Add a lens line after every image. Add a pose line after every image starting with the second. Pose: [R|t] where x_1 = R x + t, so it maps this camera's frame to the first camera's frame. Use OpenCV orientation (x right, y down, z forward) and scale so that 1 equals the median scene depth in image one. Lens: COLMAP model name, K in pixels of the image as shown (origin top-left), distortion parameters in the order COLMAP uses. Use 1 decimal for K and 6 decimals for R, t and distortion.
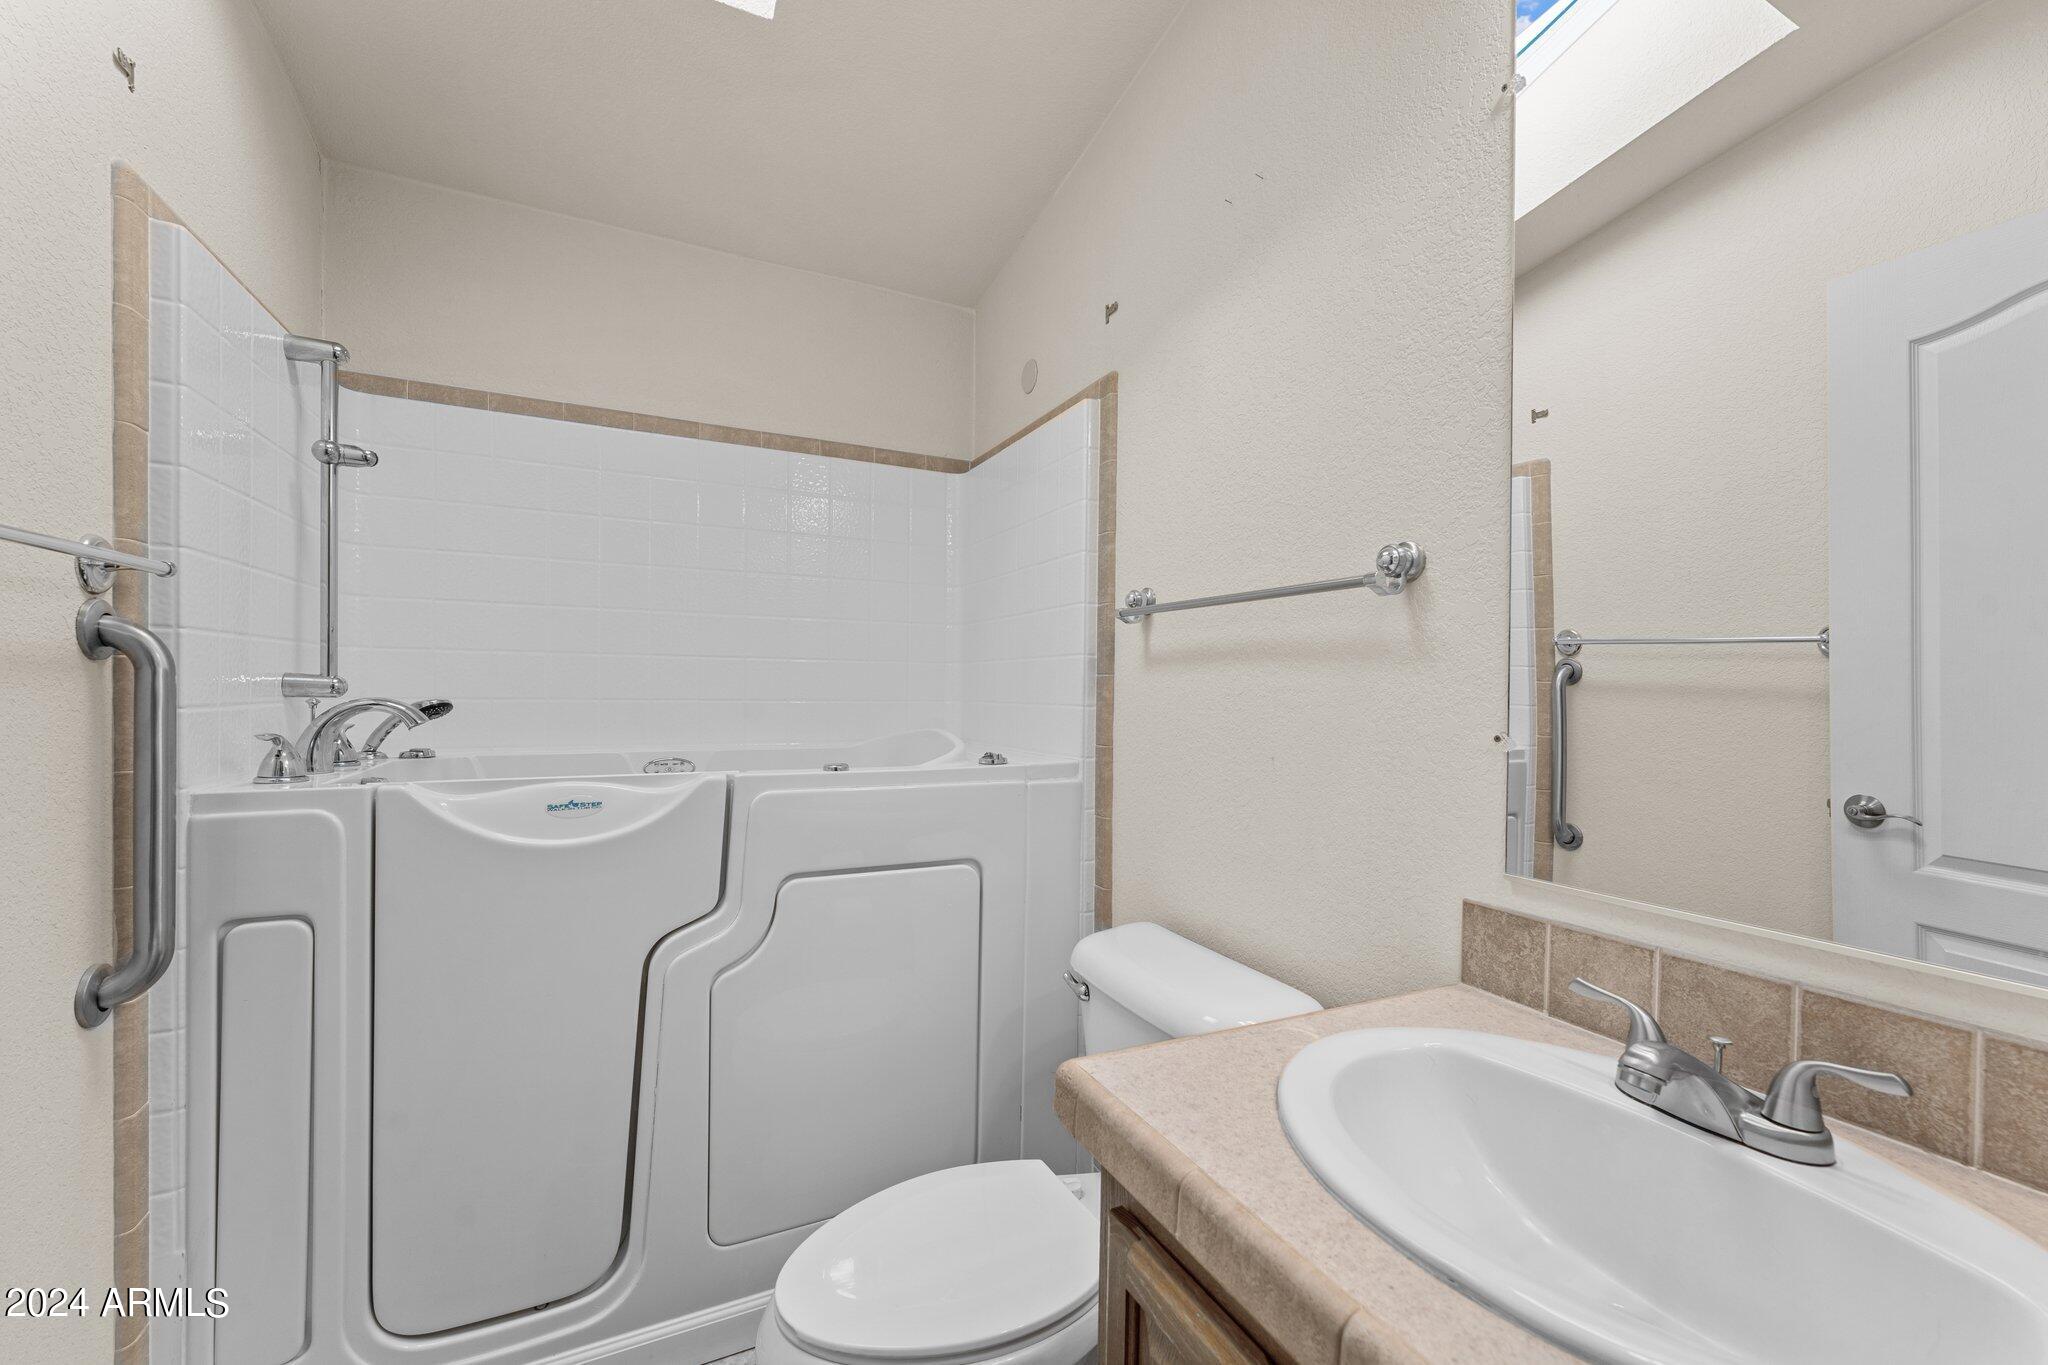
lens RADIAL K [[814.9, 0, 1026.9], [0, 814.9, 695.5], [0, 0, 1]] dist [-0.001681, 0.000551]
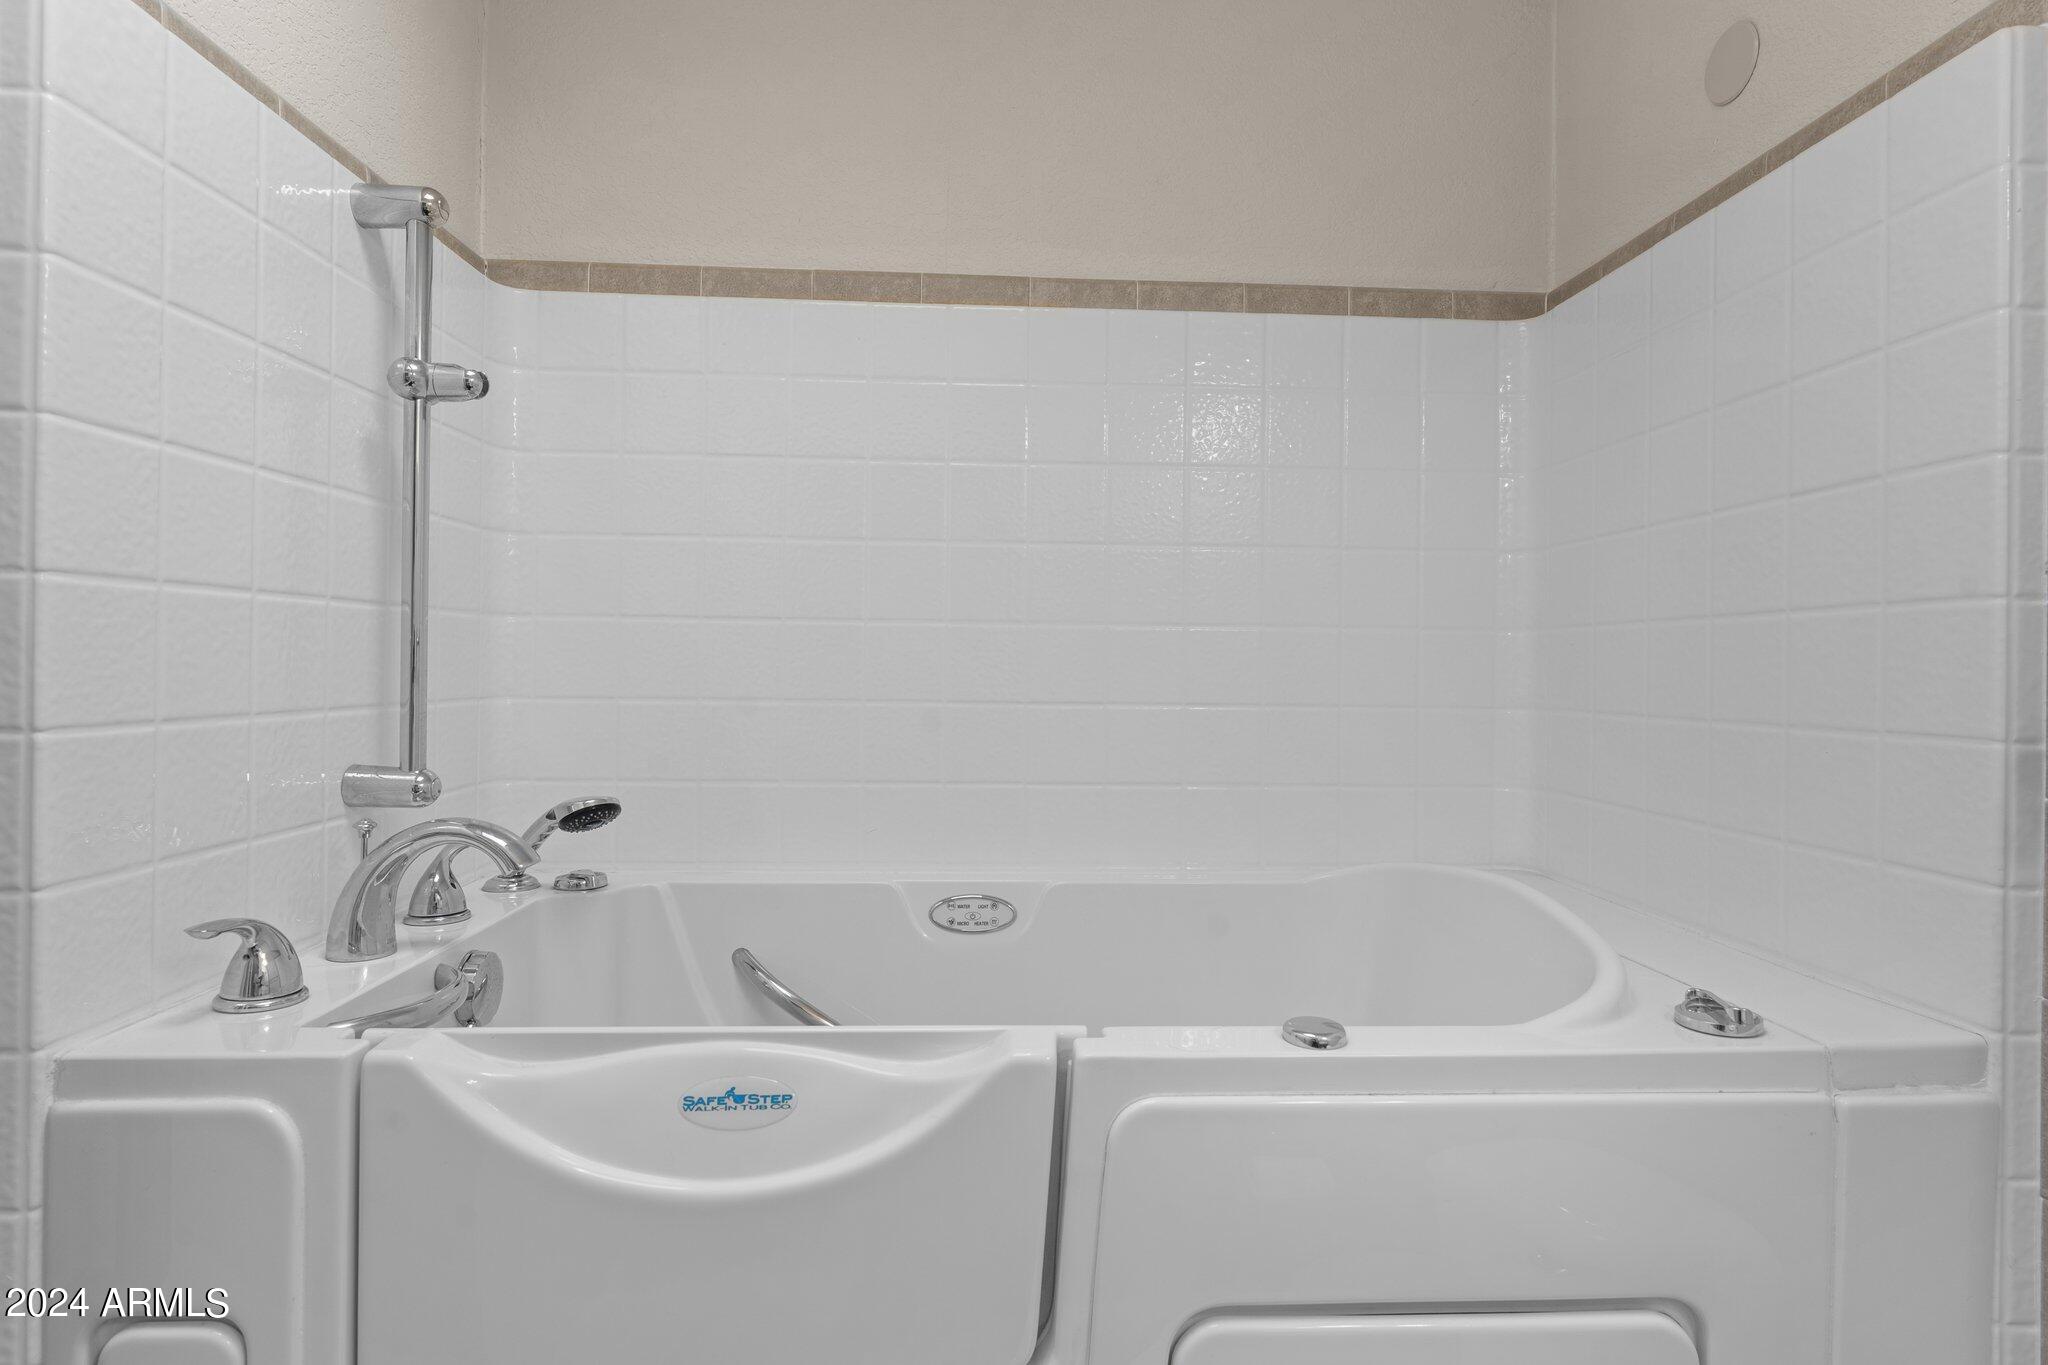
lens RADIAL K [[1071.3, 0, 1038.6], [0, 1071.3, 658.5], [0, 0, 1]] dist [-0.007079, -0.000127]
pose [[0.919705, -0.003149, -0.392596, -0.160324], [-0.004543, 0.999816, -0.018662, -0.090554], [0.392583, 0.018947, 0.919521, 0.484917]]
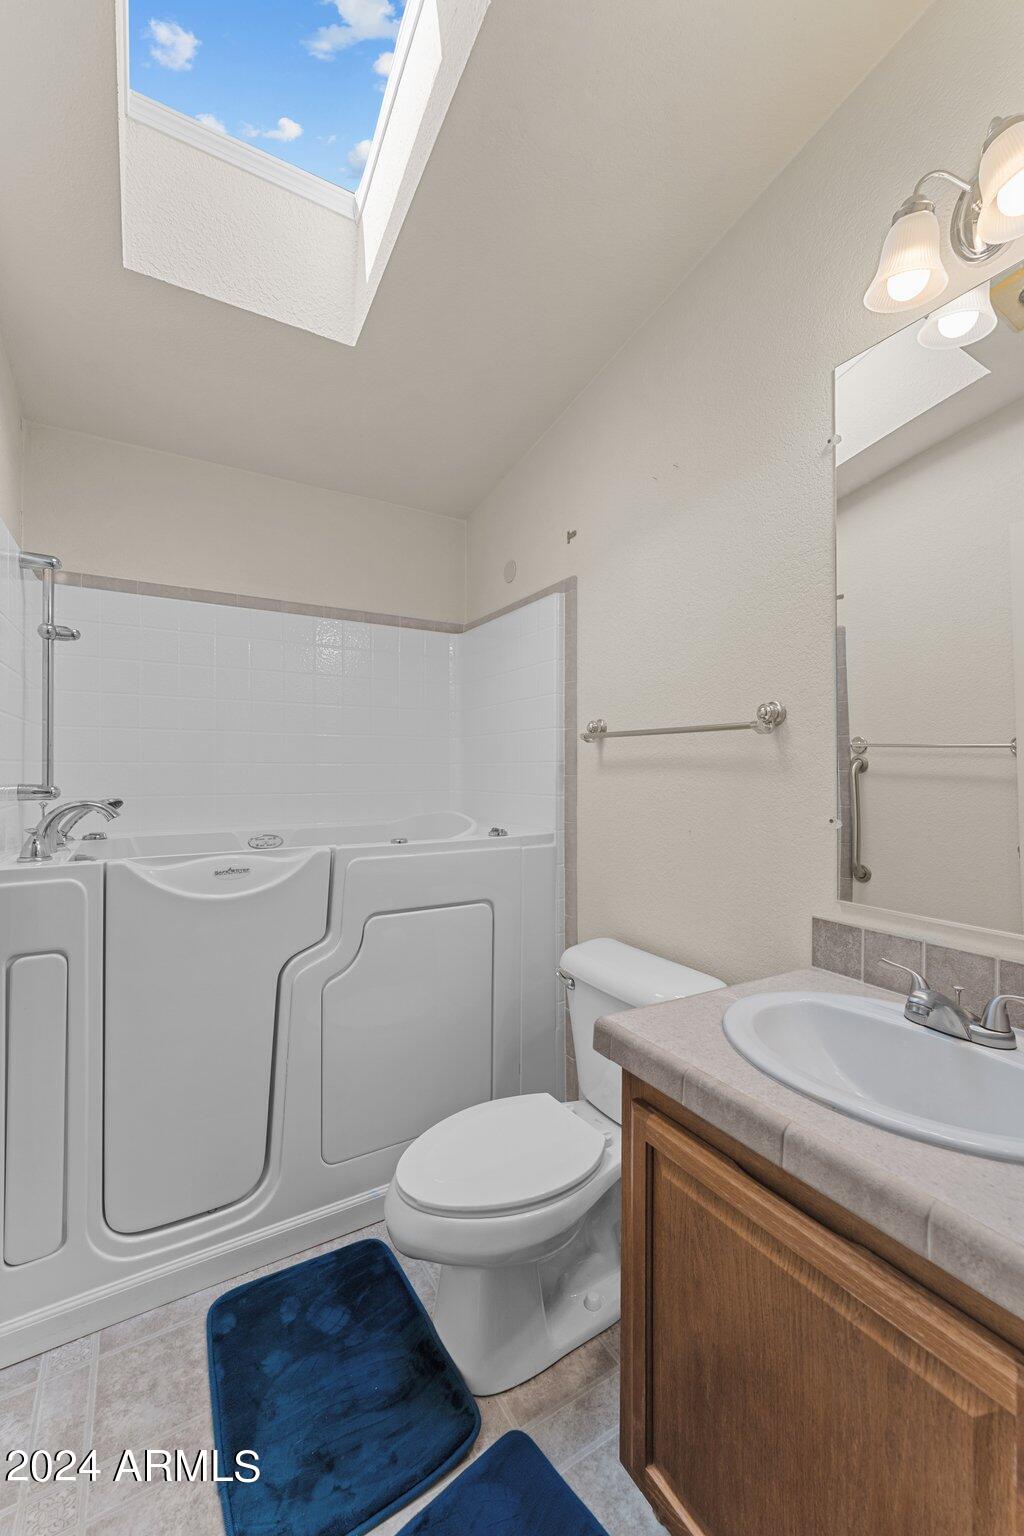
lens RADIAL K [[611.2, 0, 508.5], [0, 611.2, 766.8], [0, 0, 1]] dist [-0.001681, 0.000551]
pose [[0.996974, -0.011359, 0.076906, -0.125608], [0.012196, 0.999871, -0.010418, -0.035843], [-0.076778, 0.011325, 0.996984, -0.145387]]
